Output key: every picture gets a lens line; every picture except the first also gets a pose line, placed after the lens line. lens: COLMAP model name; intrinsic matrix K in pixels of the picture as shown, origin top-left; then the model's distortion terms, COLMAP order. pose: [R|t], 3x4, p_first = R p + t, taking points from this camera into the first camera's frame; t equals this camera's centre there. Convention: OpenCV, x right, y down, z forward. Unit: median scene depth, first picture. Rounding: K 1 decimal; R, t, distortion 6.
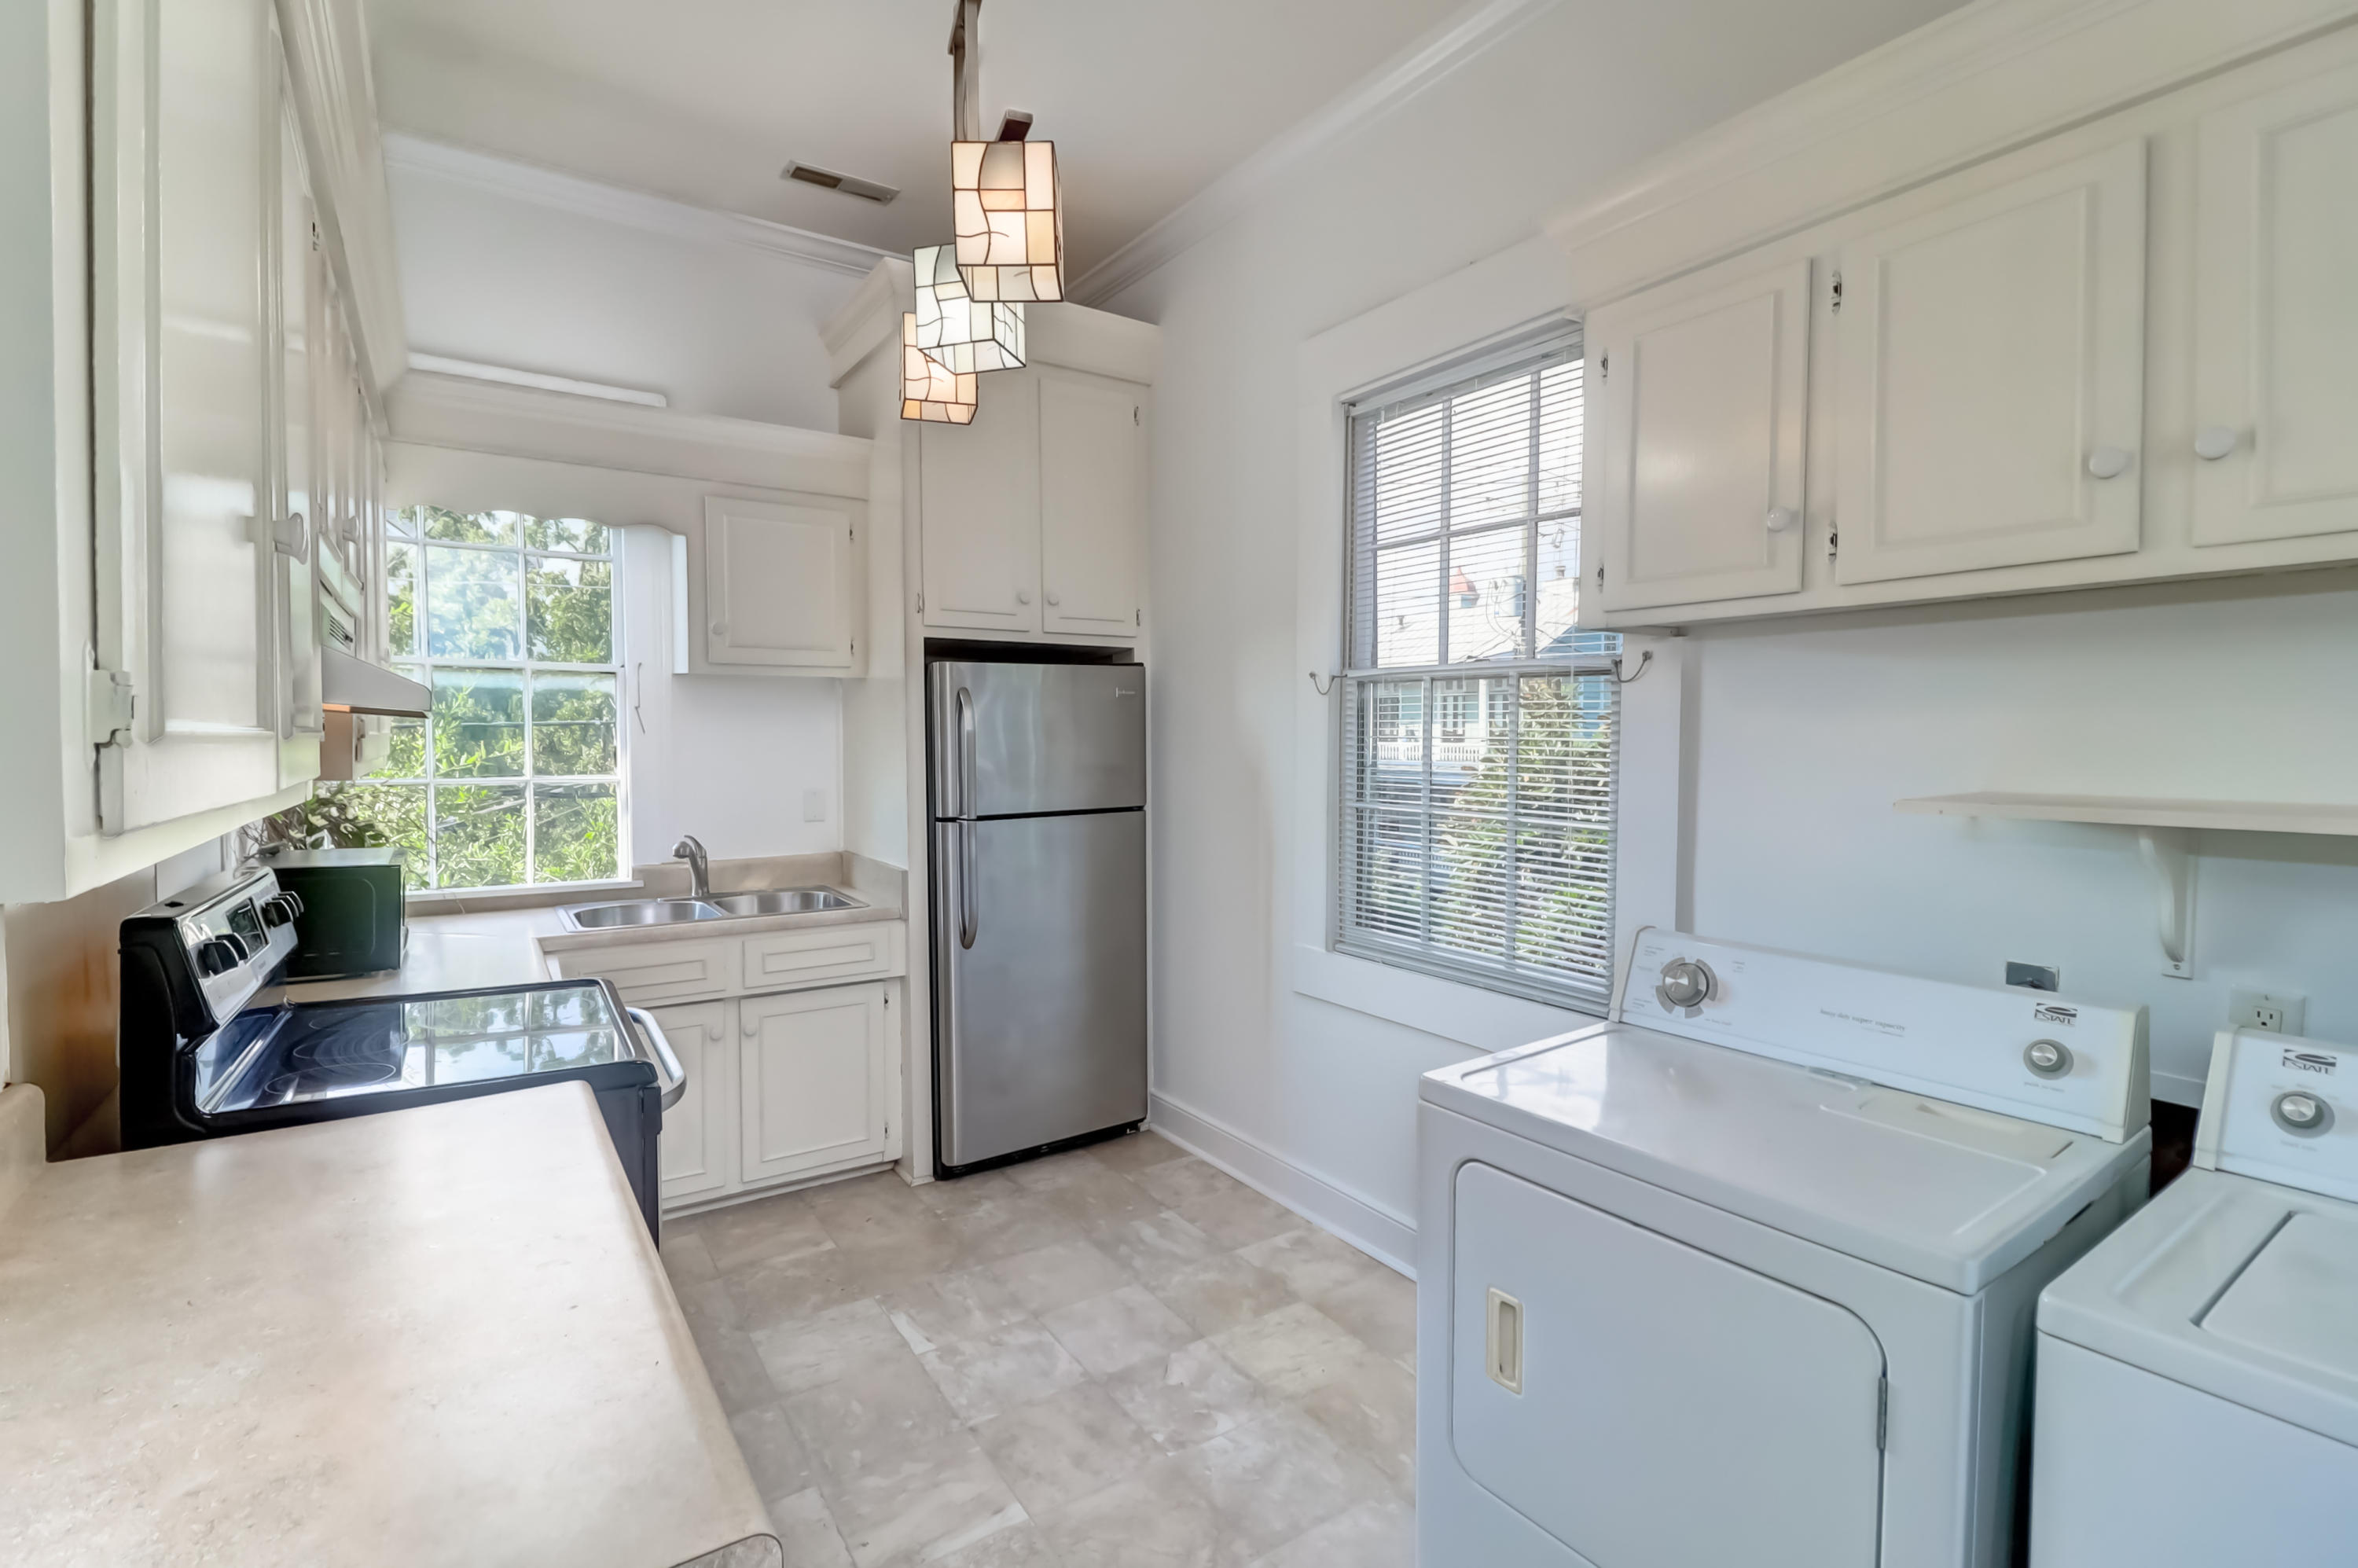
lens RADIAL K [[1110.2, 0, 1180.1], [0, 1110.2, 767.8], [0, 0, 1]] dist [0.018119, -0.000397]
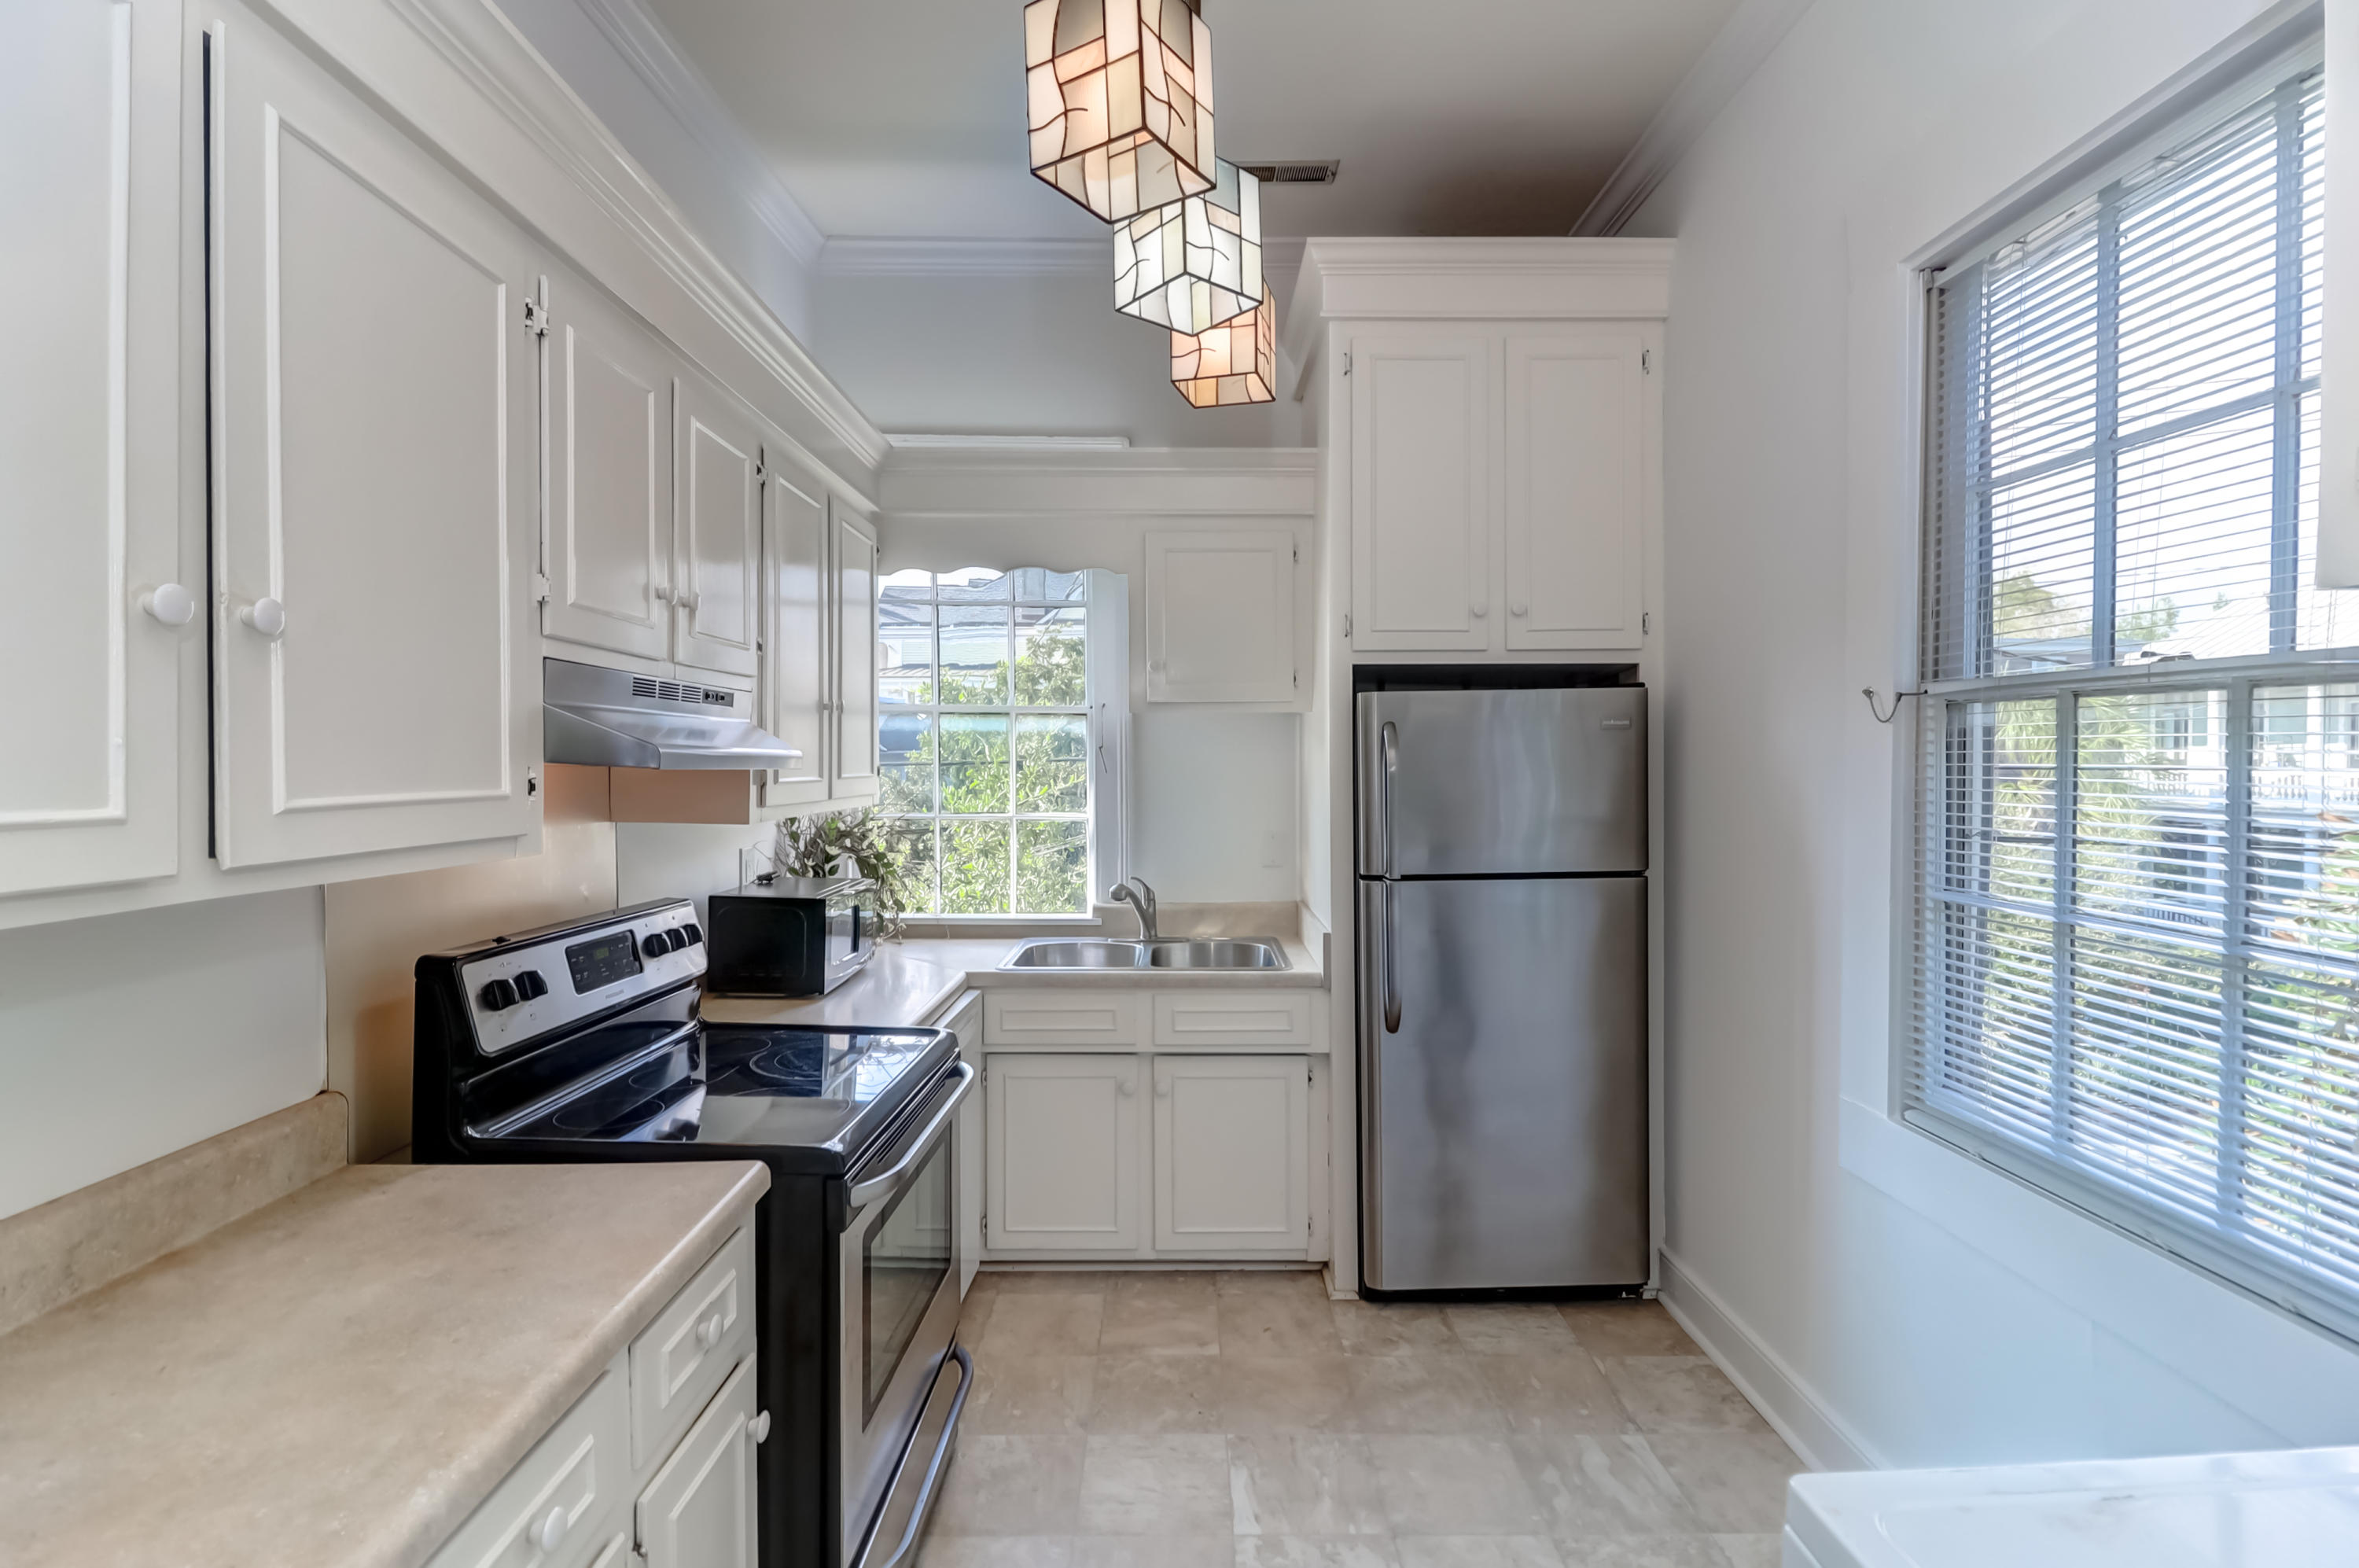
lens RADIAL K [[1103.9, 0, 1183.2], [0, 1103.9, 773.7], [0, 0, 1]] dist [0.020919, -0.012219]
pose [[0.830033, 0.006499, -0.557677, 0.152183], [-0.015384, 0.999818, -0.011245, -0.022579], [0.557503, 0.017914, 0.829982, 0.231369]]
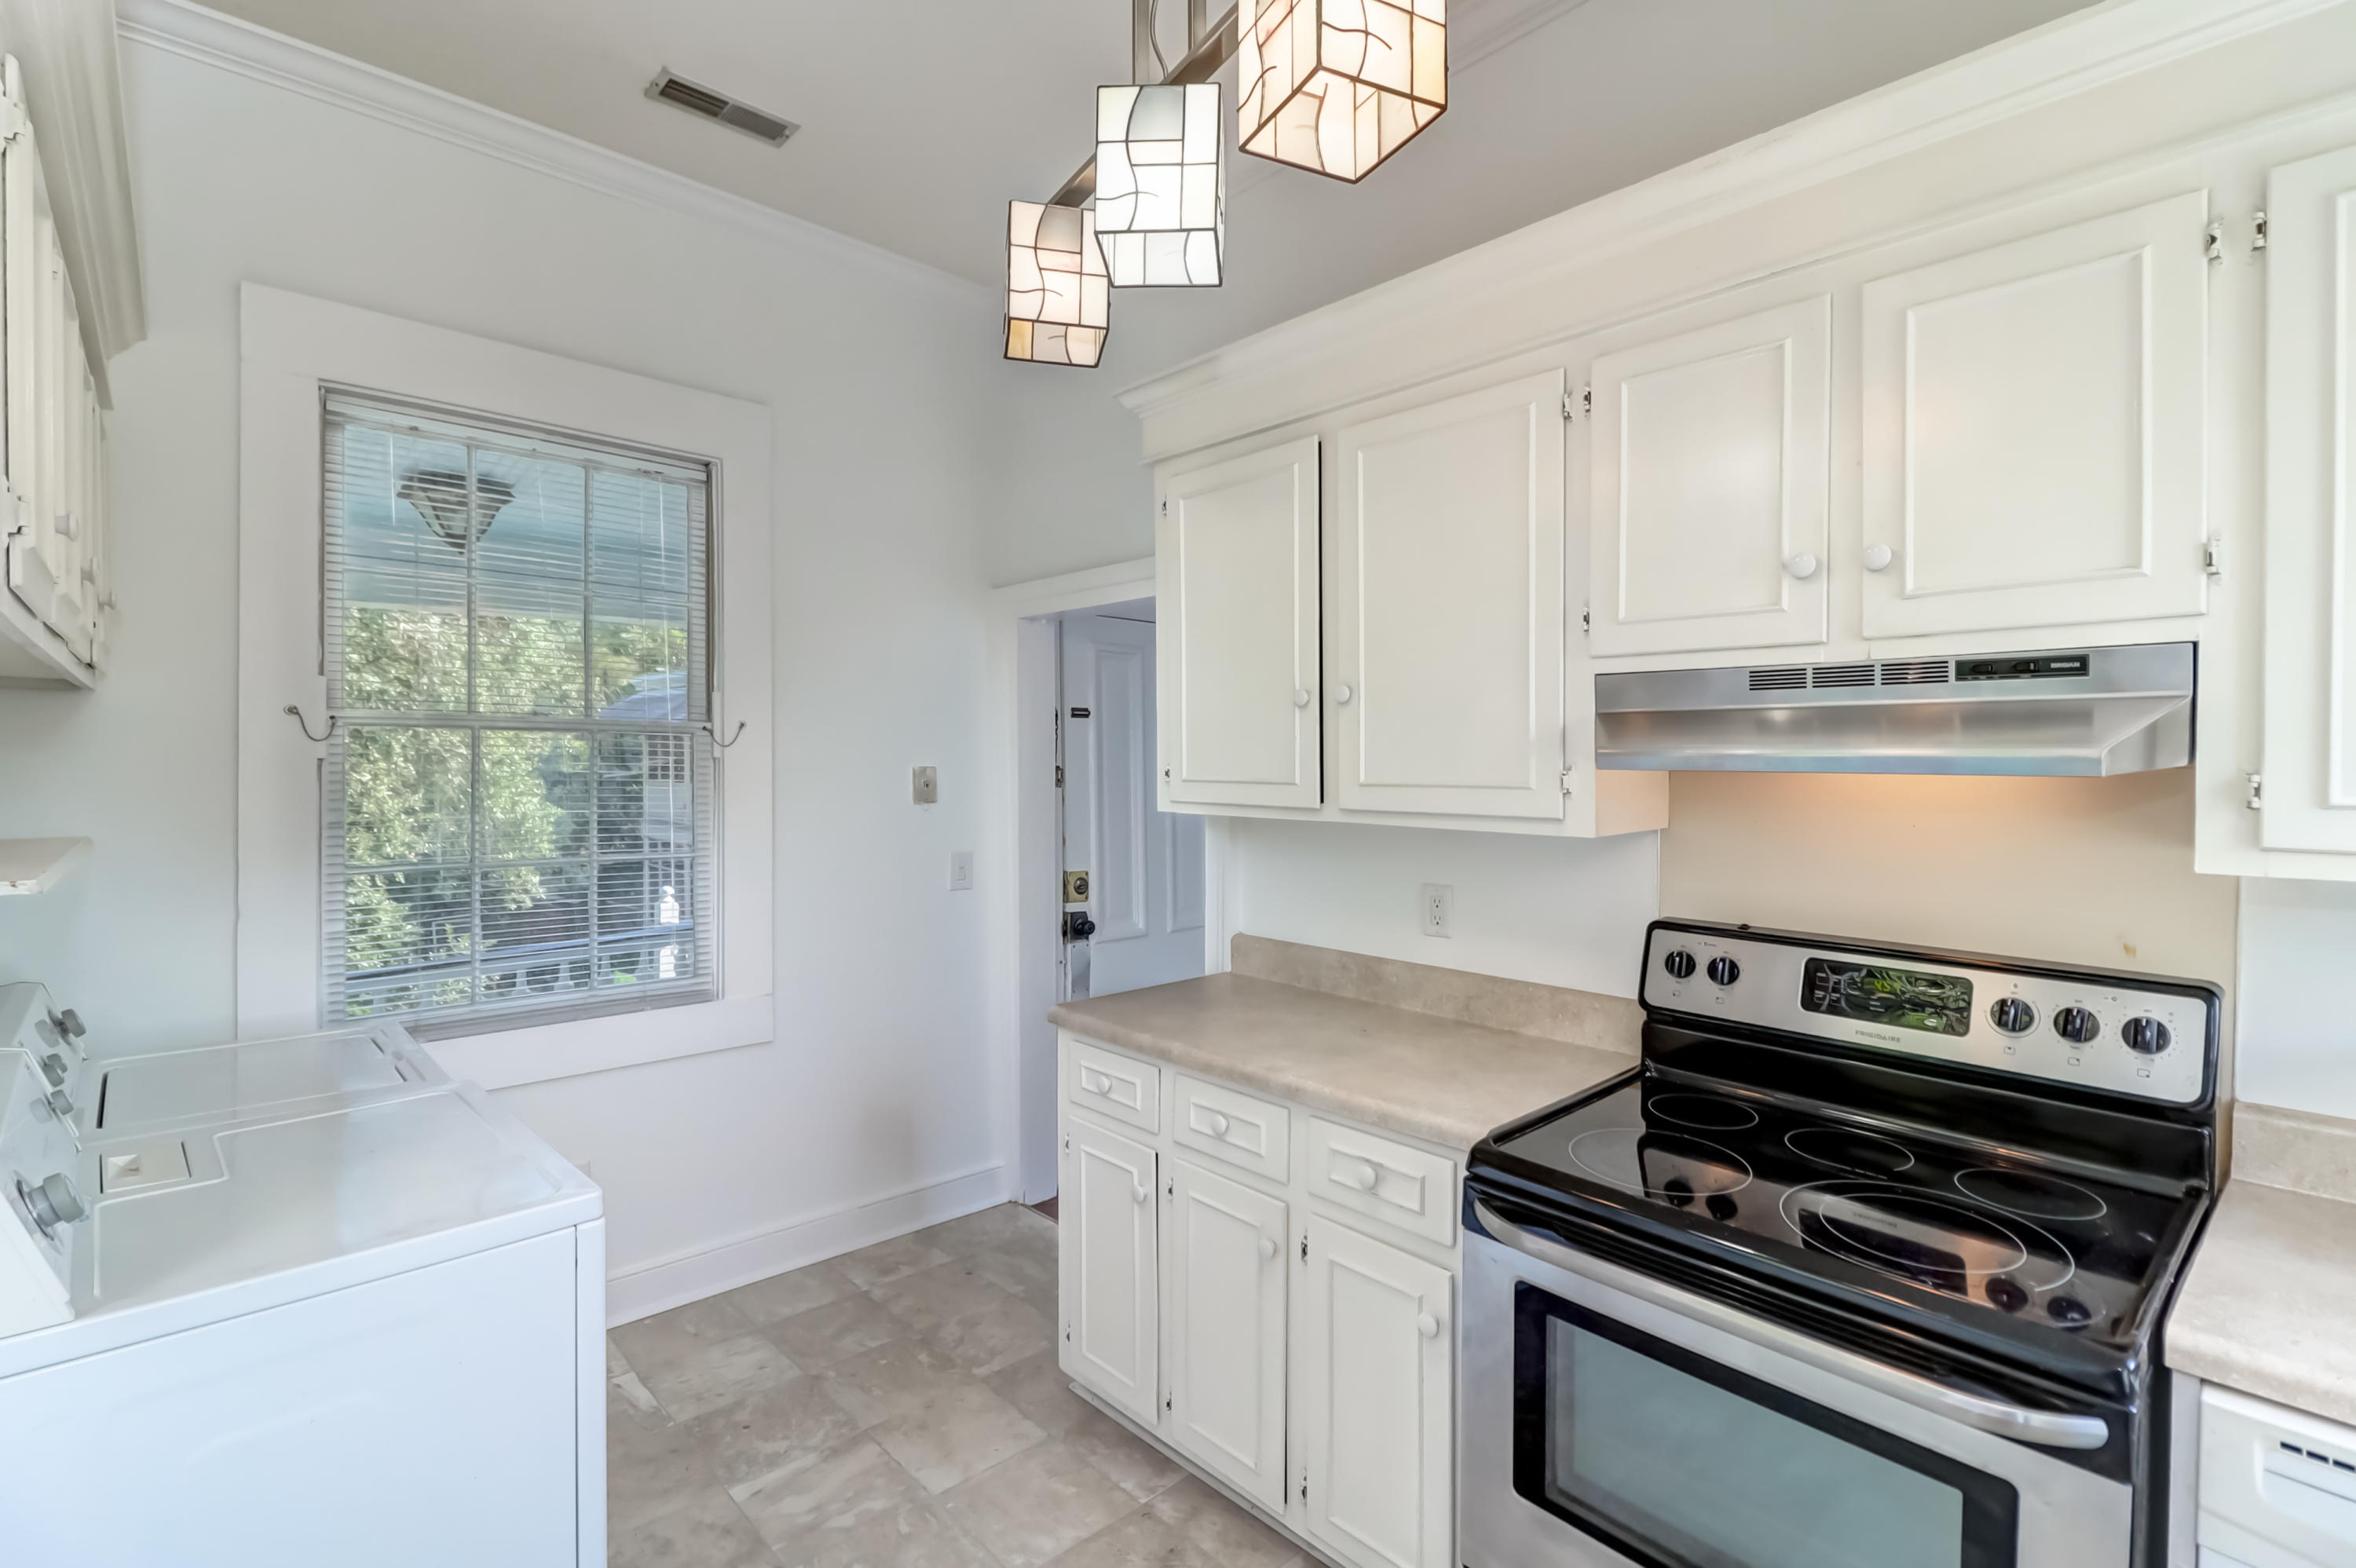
lens RADIAL K [[1067.3, 0, 1168.7], [0, 1067.3, 780.5], [0, 0, 1]] dist [0.016526, -0.013371]
pose [[-0.990071, -0.005987, -0.140442, -0.068246], [-0.012104, 0.999013, 0.042740, -0.041111], [0.140047, 0.044016, -0.989166, 1.069341]]
